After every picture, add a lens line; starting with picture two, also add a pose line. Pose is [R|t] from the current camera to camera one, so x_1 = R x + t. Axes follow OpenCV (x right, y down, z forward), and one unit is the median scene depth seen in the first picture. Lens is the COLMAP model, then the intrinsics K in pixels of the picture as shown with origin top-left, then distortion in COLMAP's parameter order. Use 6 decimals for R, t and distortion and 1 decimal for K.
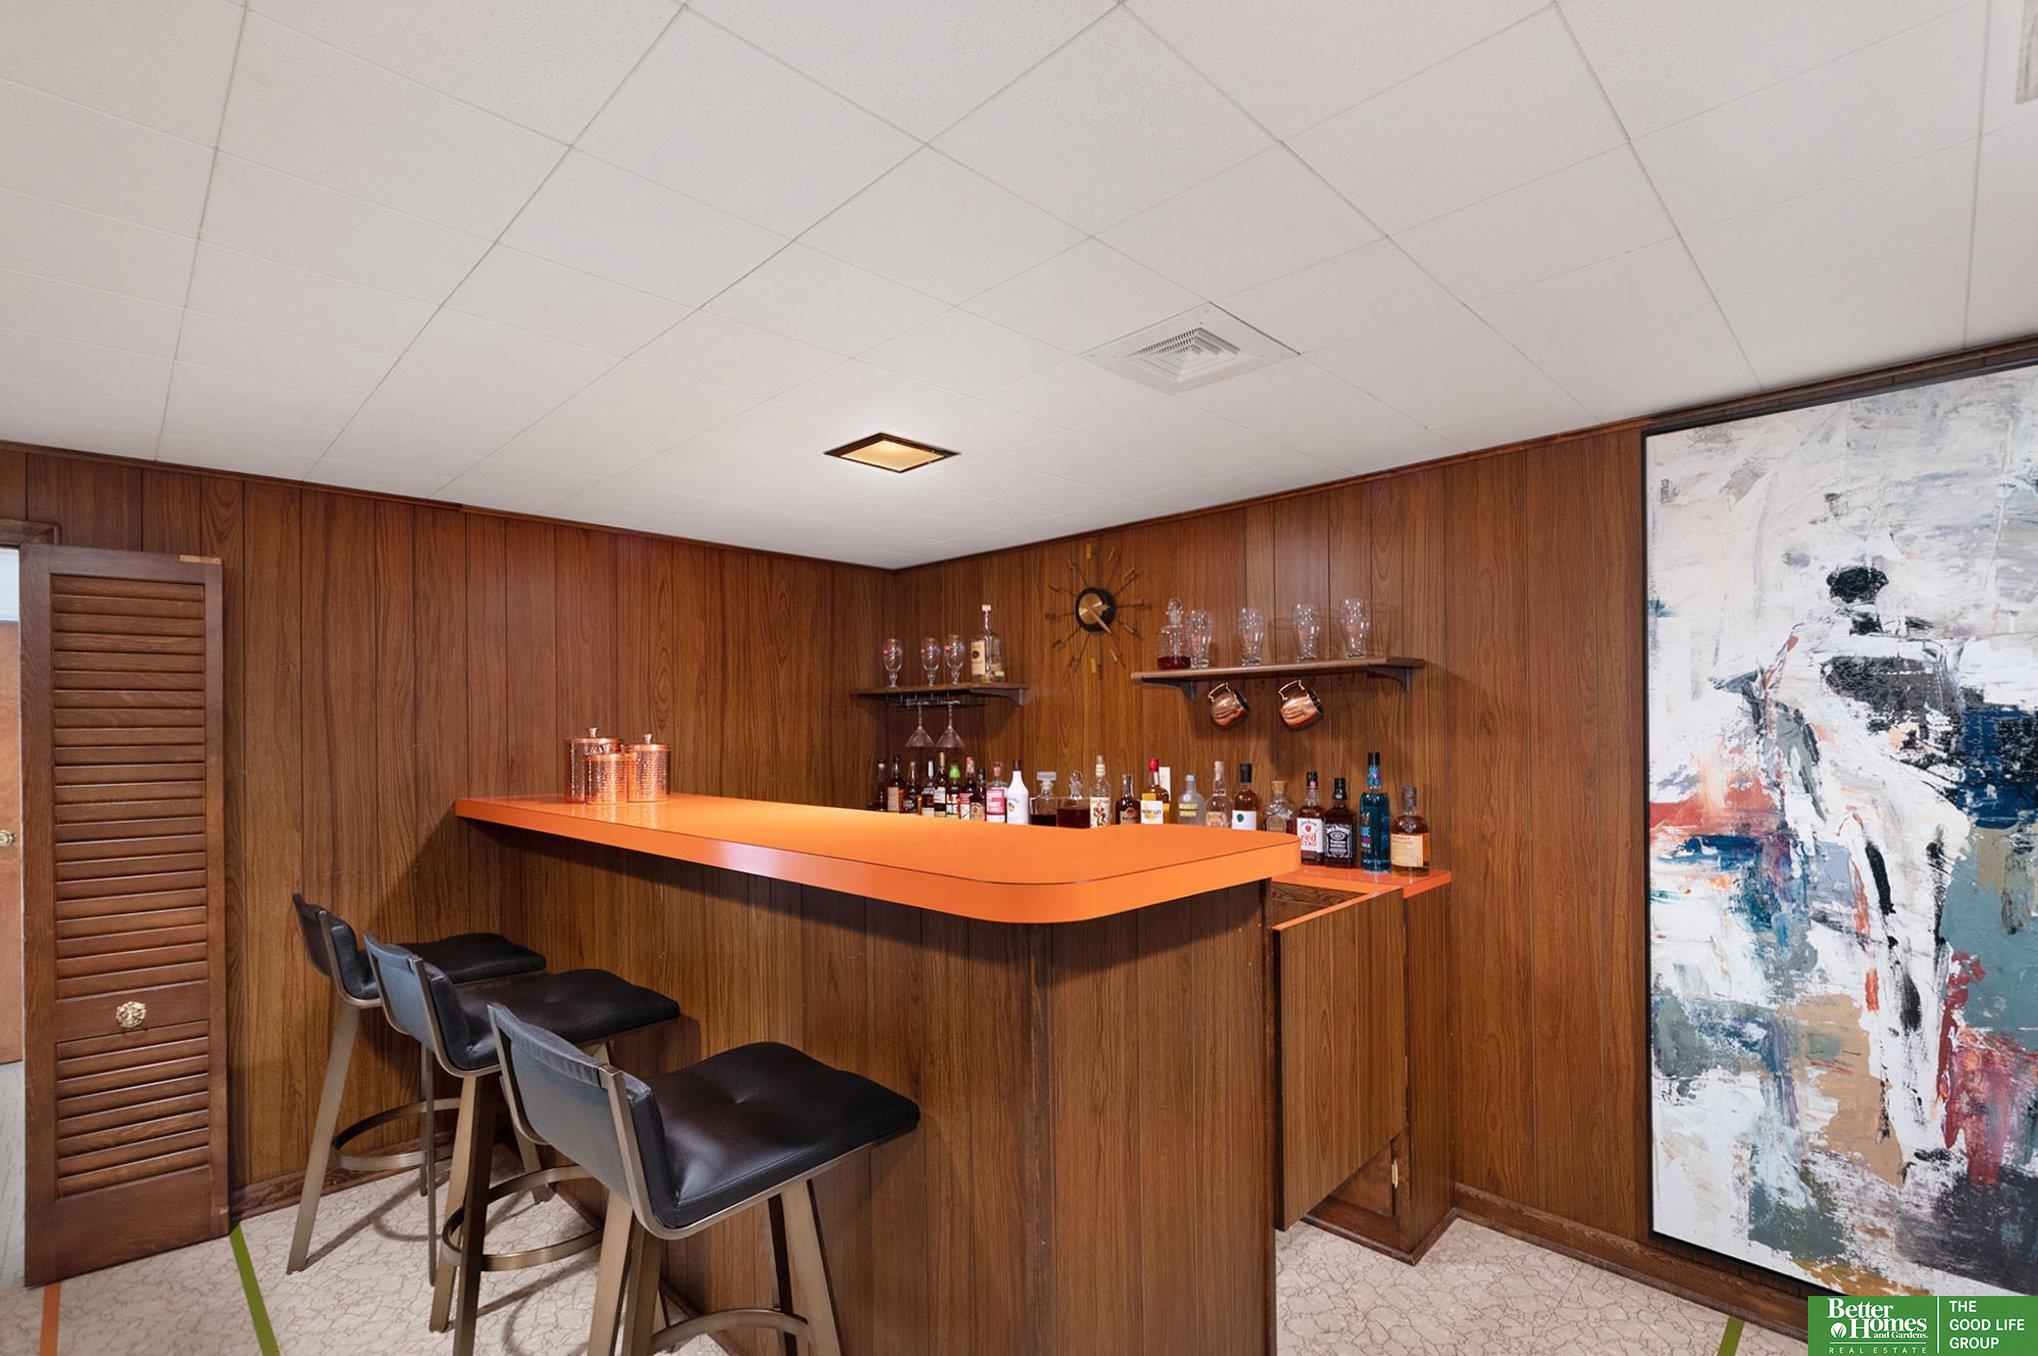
lens RADIAL K [[928.6, 0, 1023.2], [0, 928.6, 735.6], [0, 0, 1]] dist [0.001501, 0.000088]
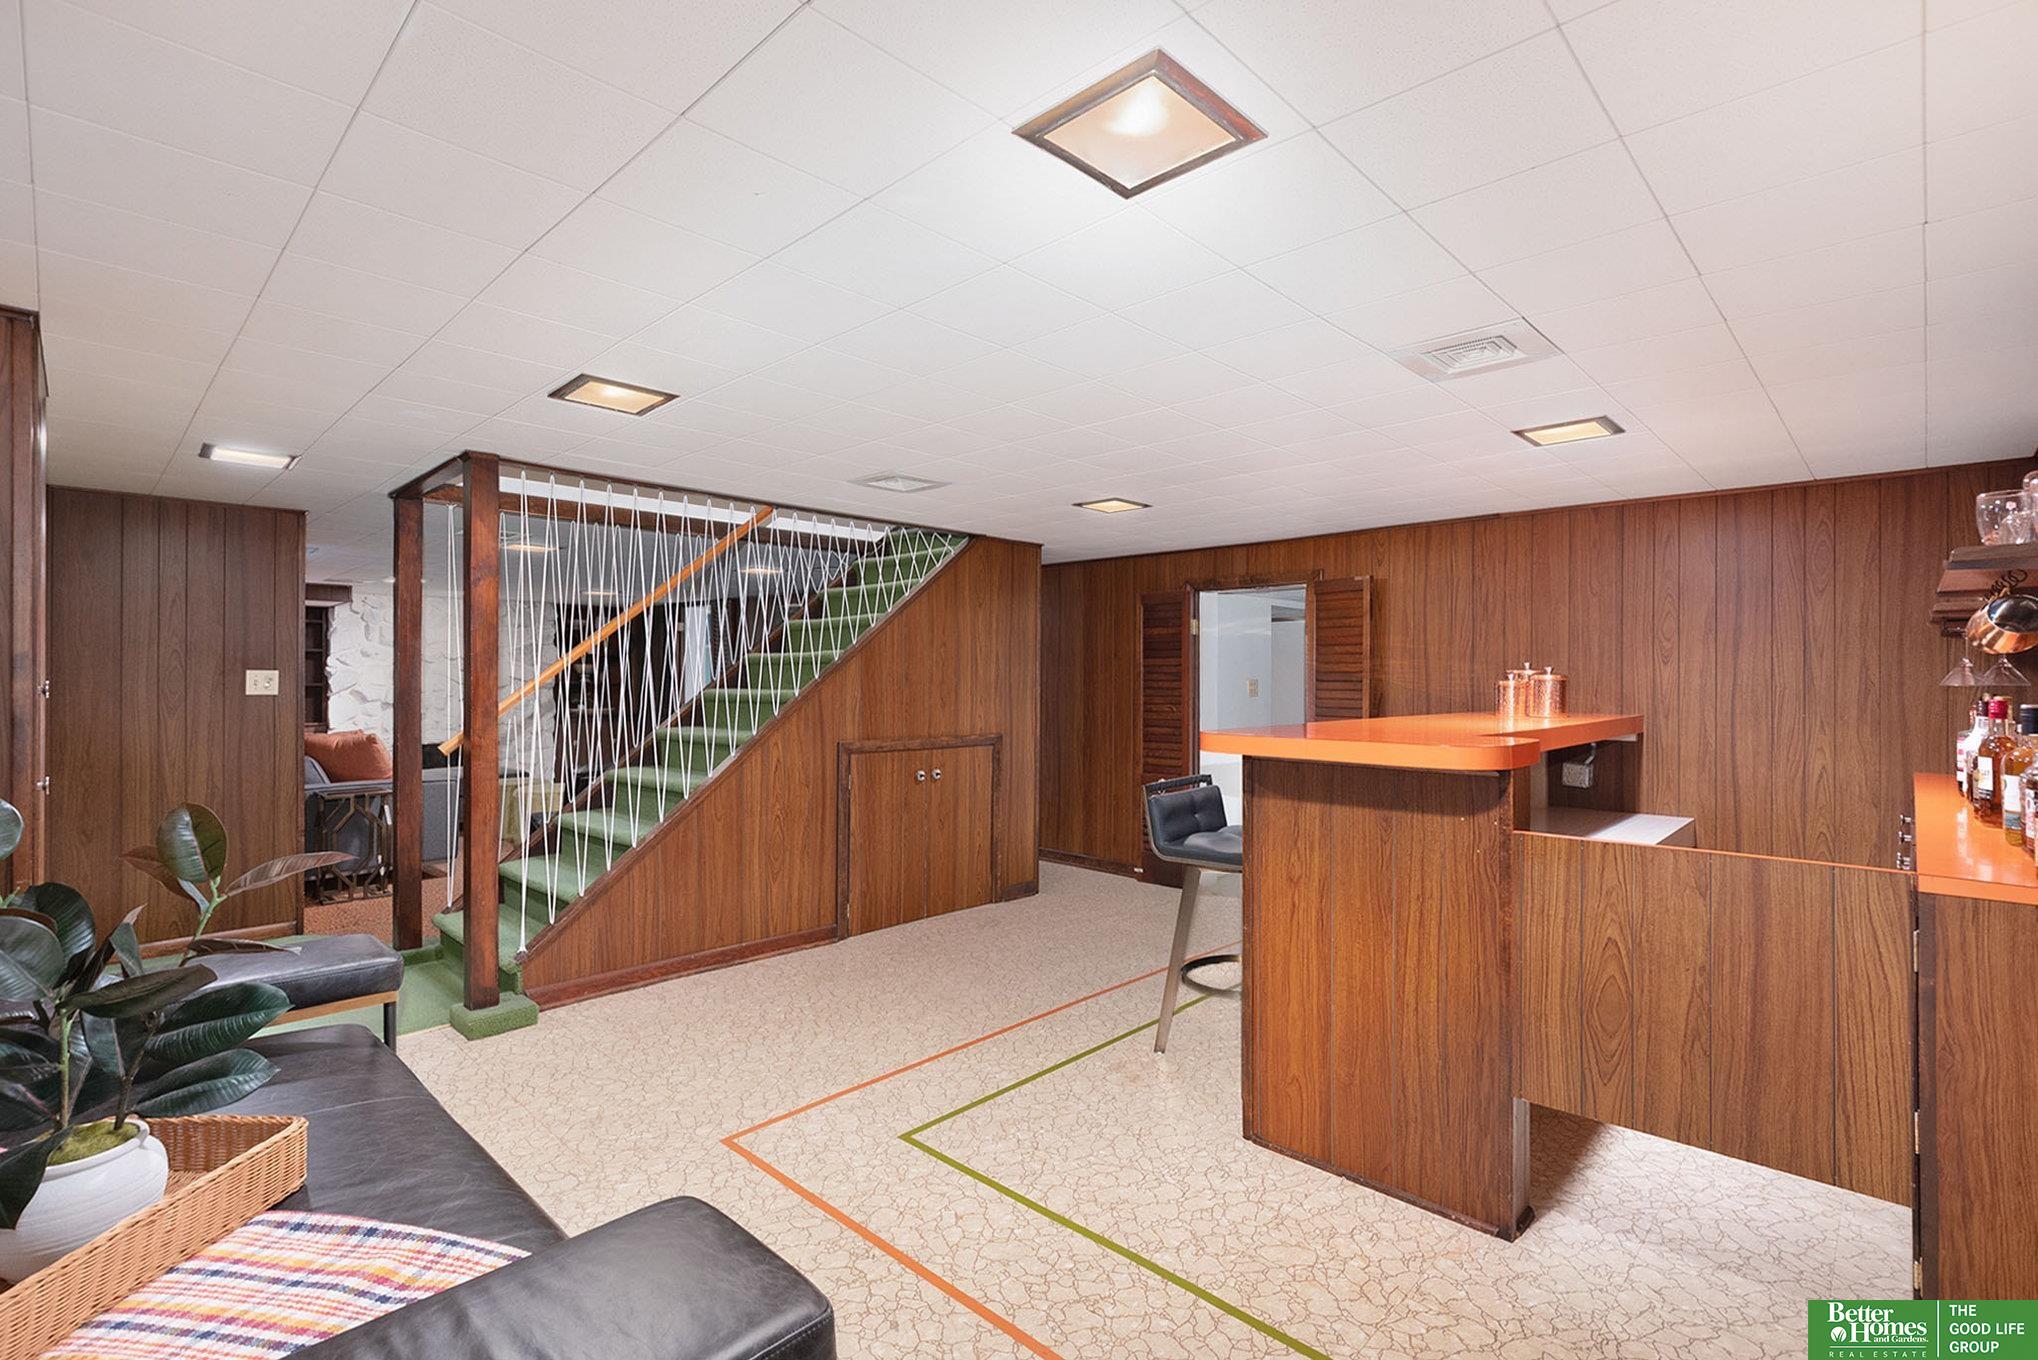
lens RADIAL K [[933.2, 0, 1064.1], [0, 933.2, 687.0], [0, 0, 1]] dist [0.000404, -0.000071]
pose [[0.036132, 0.015039, -0.999234, 0.962813], [-0.009462, 0.999847, 0.014706, 0.014357], [0.999302, 0.008923, 0.036268, 0.281105]]
